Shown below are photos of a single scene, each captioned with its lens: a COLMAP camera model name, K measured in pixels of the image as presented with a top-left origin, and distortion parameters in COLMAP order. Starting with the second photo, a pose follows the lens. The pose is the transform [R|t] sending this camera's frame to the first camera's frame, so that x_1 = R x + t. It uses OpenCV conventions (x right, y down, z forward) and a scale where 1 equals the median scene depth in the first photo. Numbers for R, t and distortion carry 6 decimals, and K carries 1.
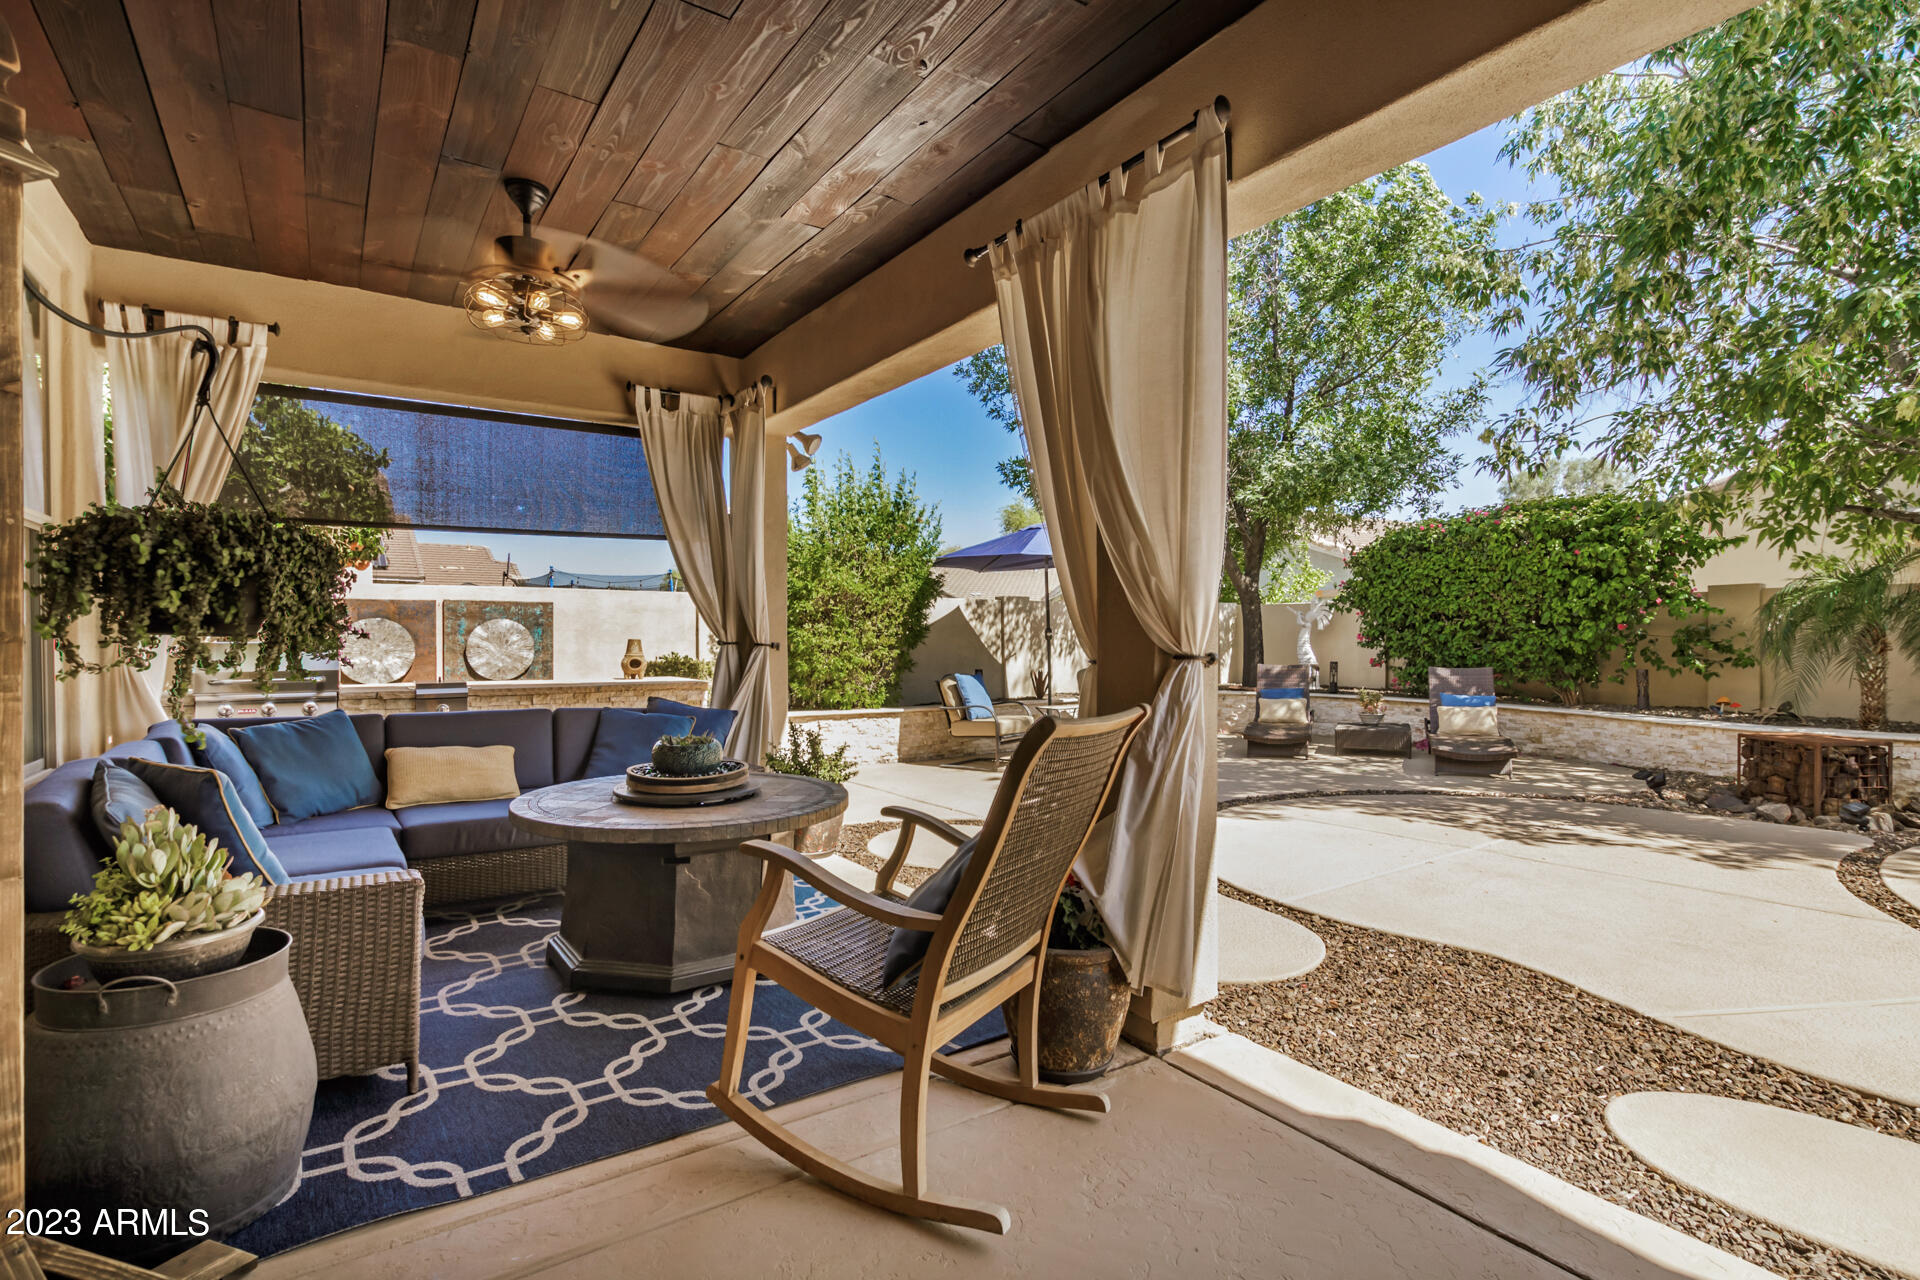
lens RADIAL K [[921.7, 0, 960.0], [0, 921.7, 640.0], [0, 0, 1]] dist [0.000189, -0.000009]
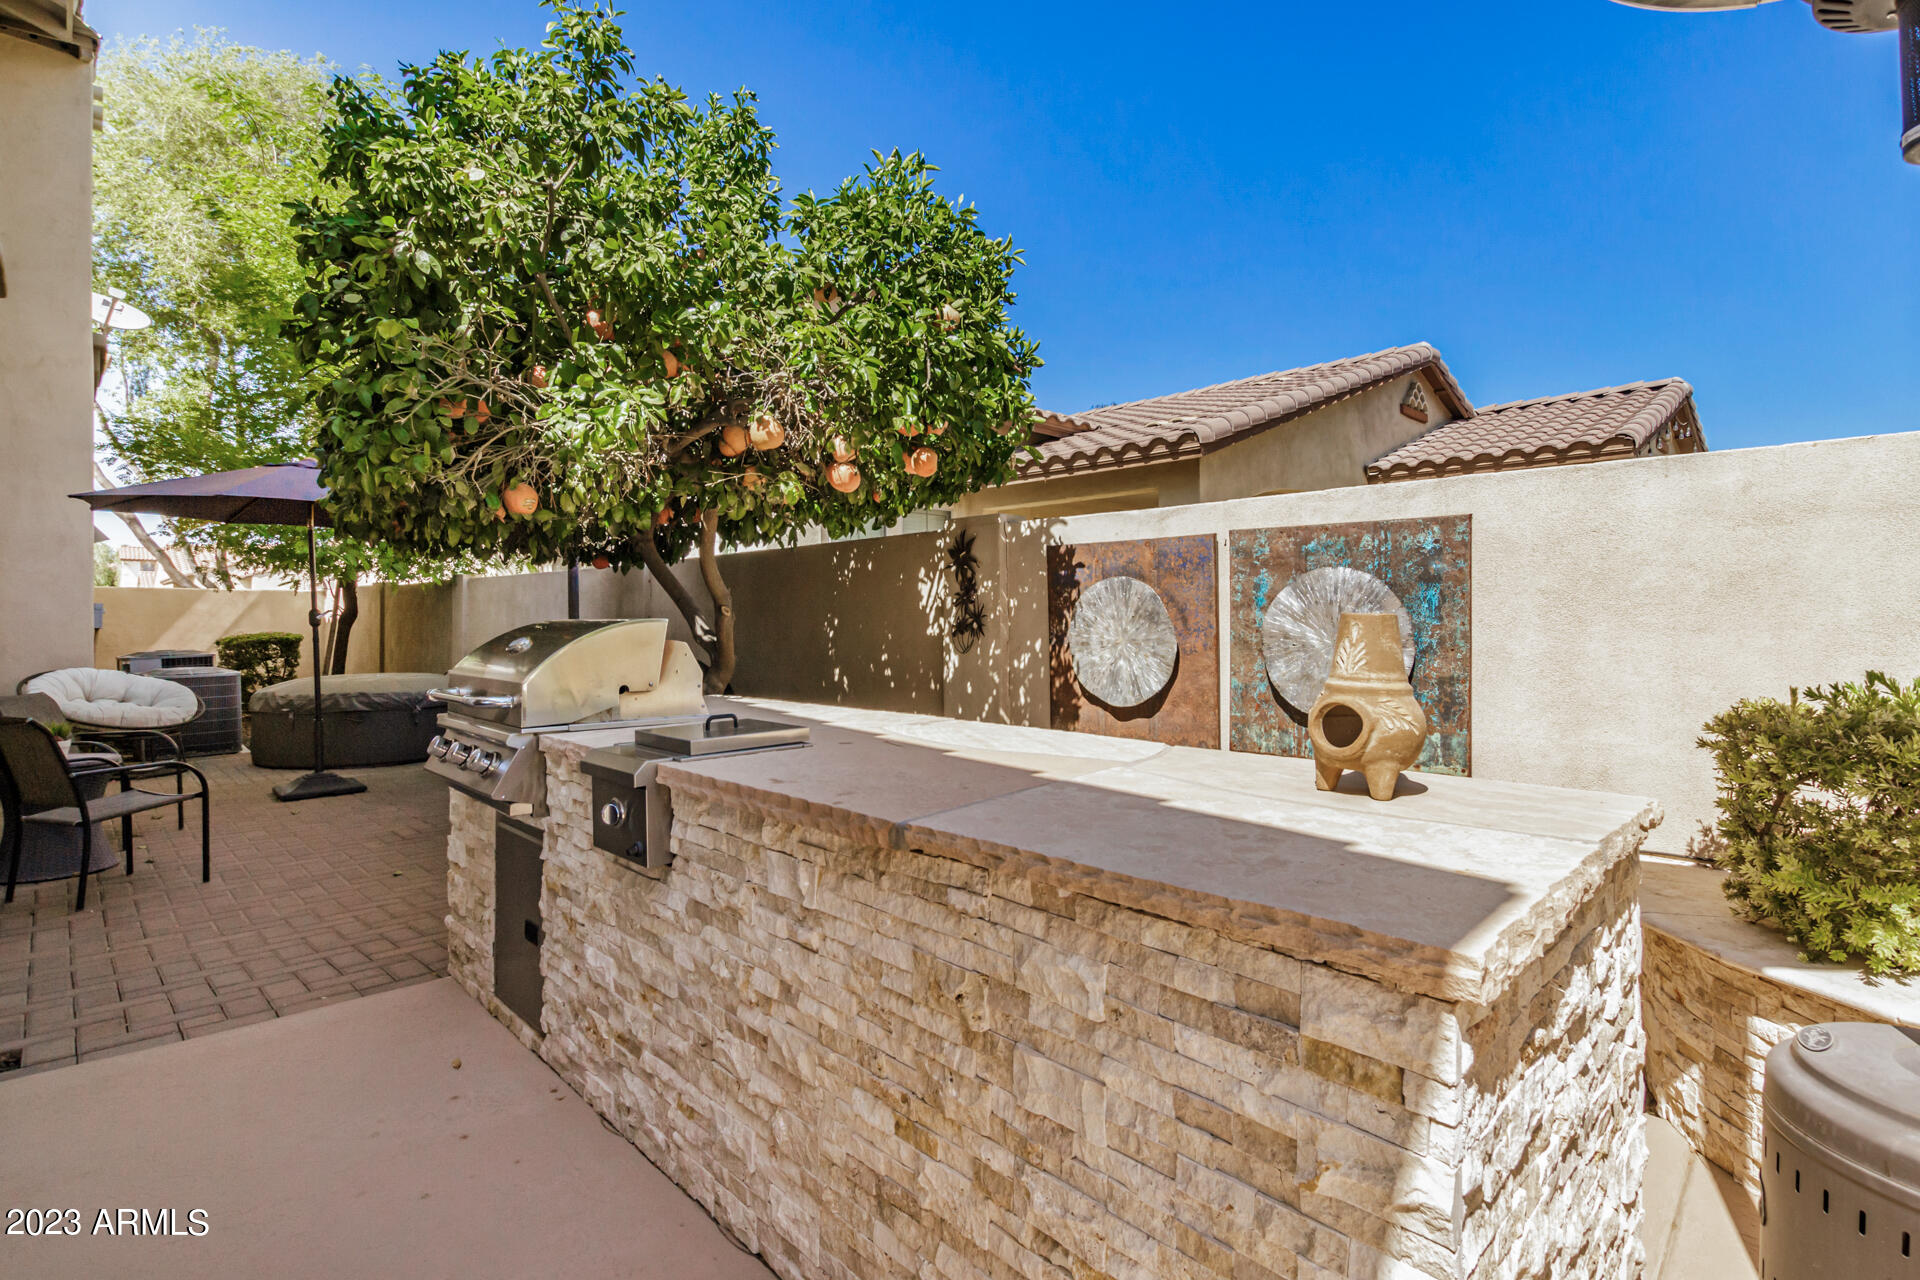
lens RADIAL K [[921.7, 0, 960.0], [0, 921.7, 640.0], [0, 0, 1]] dist [0.000189, -0.000009]
pose [[0.181293, 0.019702, -0.983232, -0.133000], [-0.009770, 0.999786, 0.018232, 0.003125], [0.983381, 0.006301, 0.181447, 0.773044]]
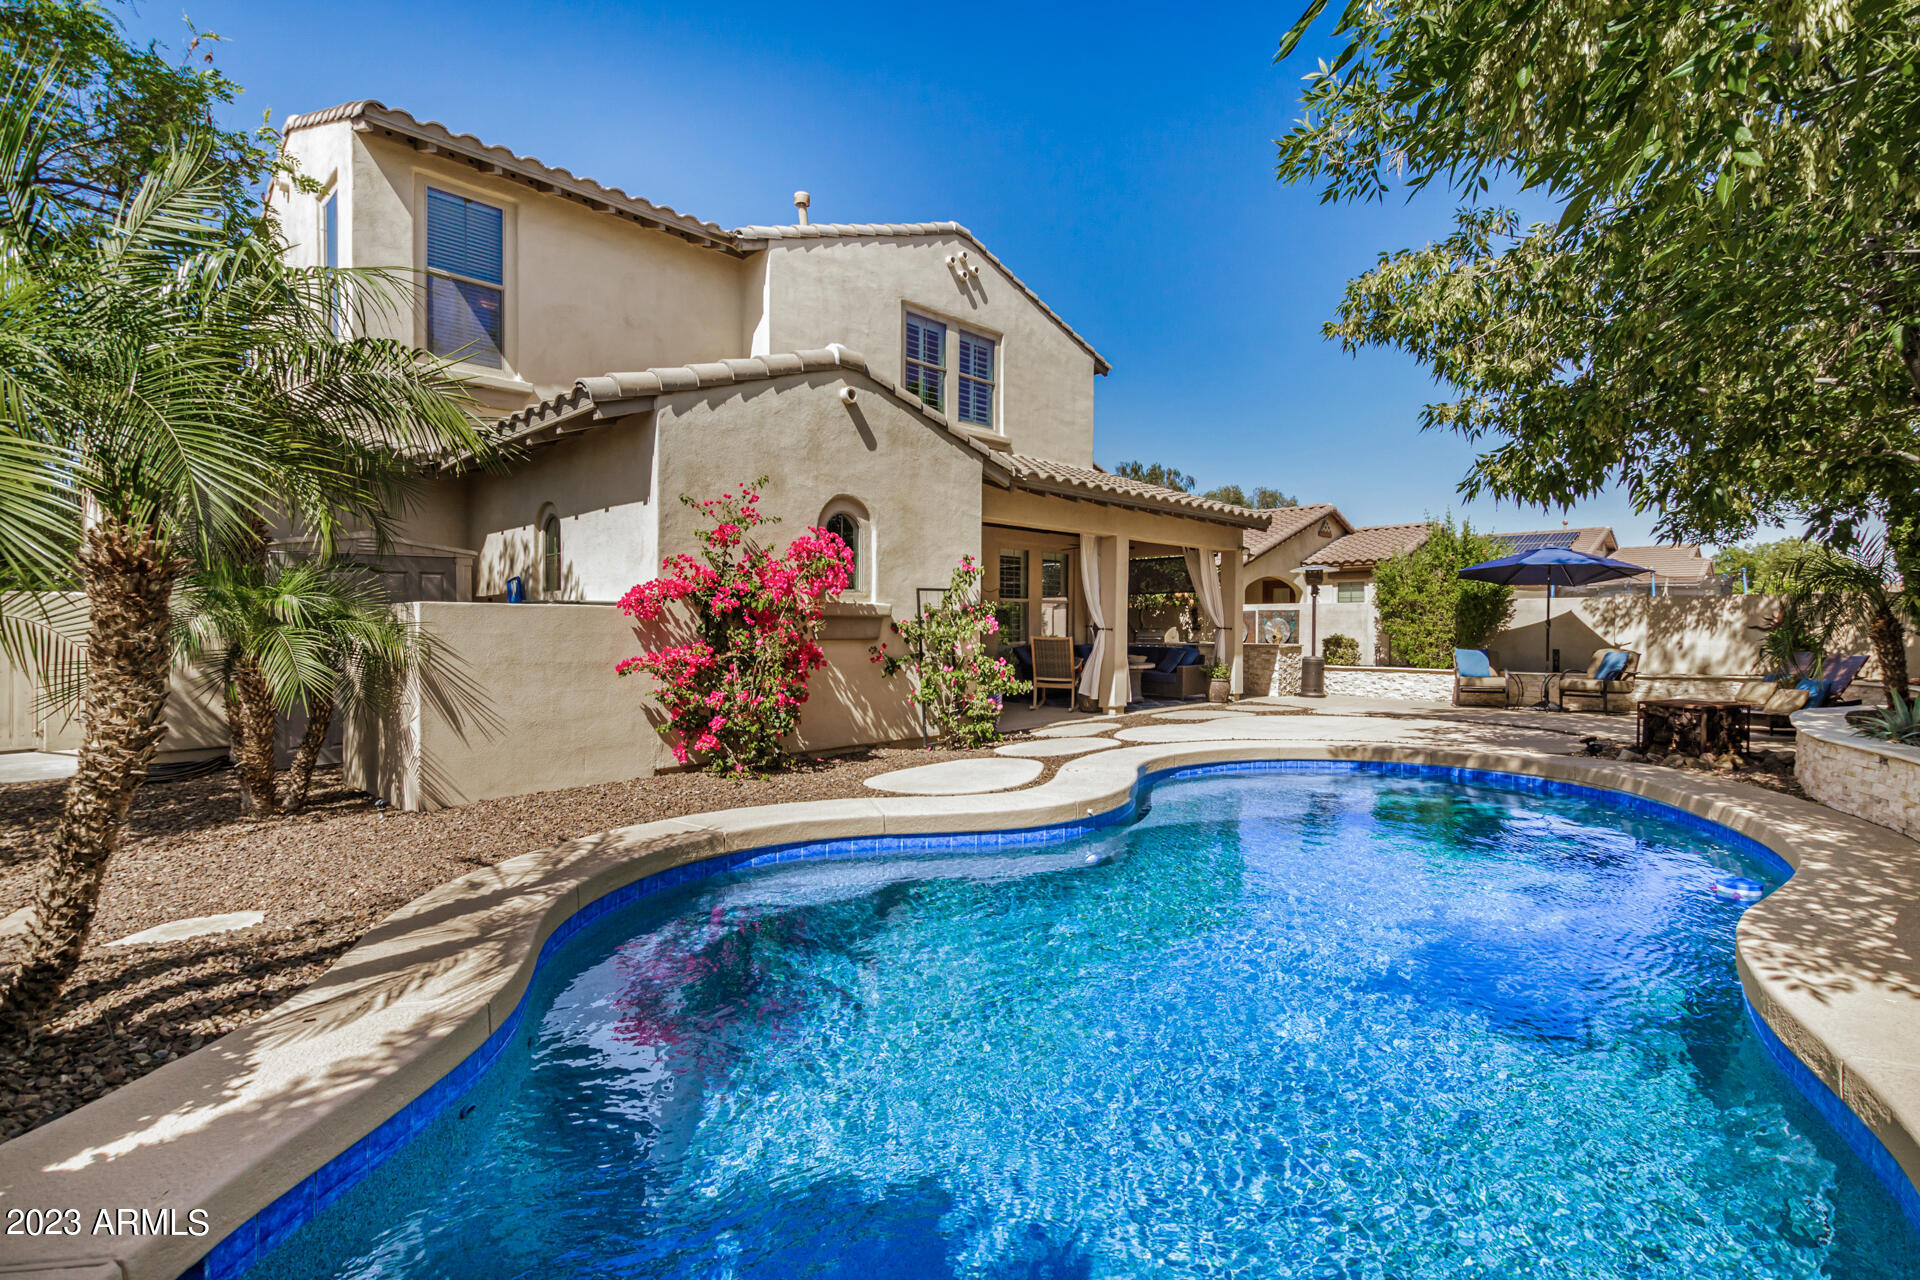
lens RADIAL K [[921.7, 0, 960.0], [0, 921.7, 640.0], [0, 0, 1]] dist [0.000189, -0.000009]
pose [[0.198919, 0.015672, -0.979891, 1.604760], [-0.011722, 0.999839, 0.013611, 0.010427], [0.979946, 0.008778, 0.199071, -0.231382]]
